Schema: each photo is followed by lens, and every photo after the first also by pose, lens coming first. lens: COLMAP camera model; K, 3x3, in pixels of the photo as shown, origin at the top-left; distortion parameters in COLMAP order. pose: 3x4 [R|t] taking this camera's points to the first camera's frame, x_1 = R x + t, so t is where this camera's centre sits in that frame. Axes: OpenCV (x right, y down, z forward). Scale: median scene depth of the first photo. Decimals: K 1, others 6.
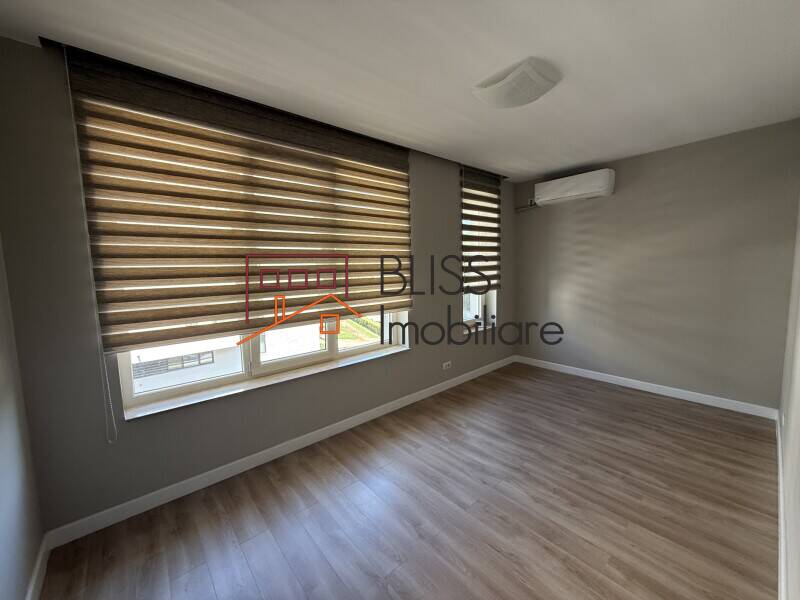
lens RADIAL K [[319.8, 0, 399.0], [0, 319.8, 297.9], [0, 0, 1]] dist [0.003704, -0.000499]
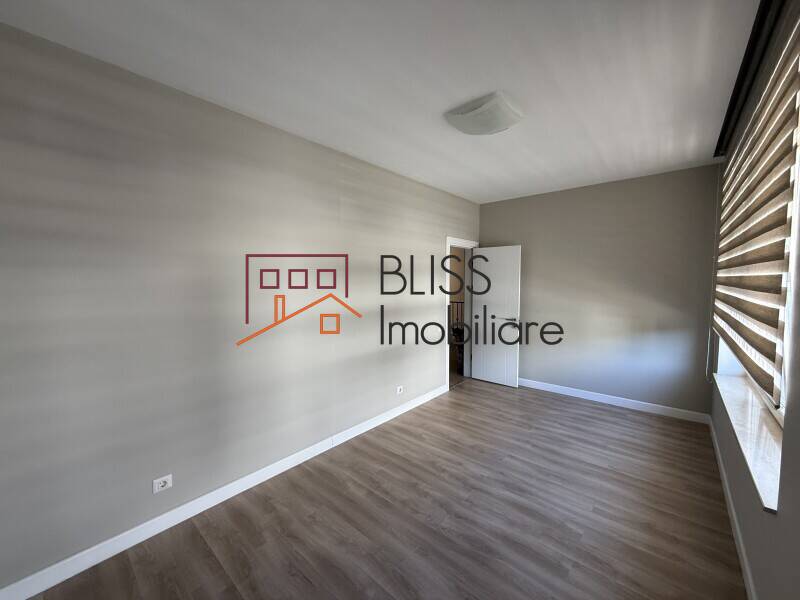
lens RADIAL K [[319.8, 0, 400.3], [0, 319.8, 297.6], [0, 0, 1]] dist [0.003704, -0.000499]
pose [[-0.988746, 0.037847, -0.144738, 0.741929], [0.015057, 0.987734, 0.155421, -0.212661], [0.148845, 0.151492, -0.977187, 1.906599]]
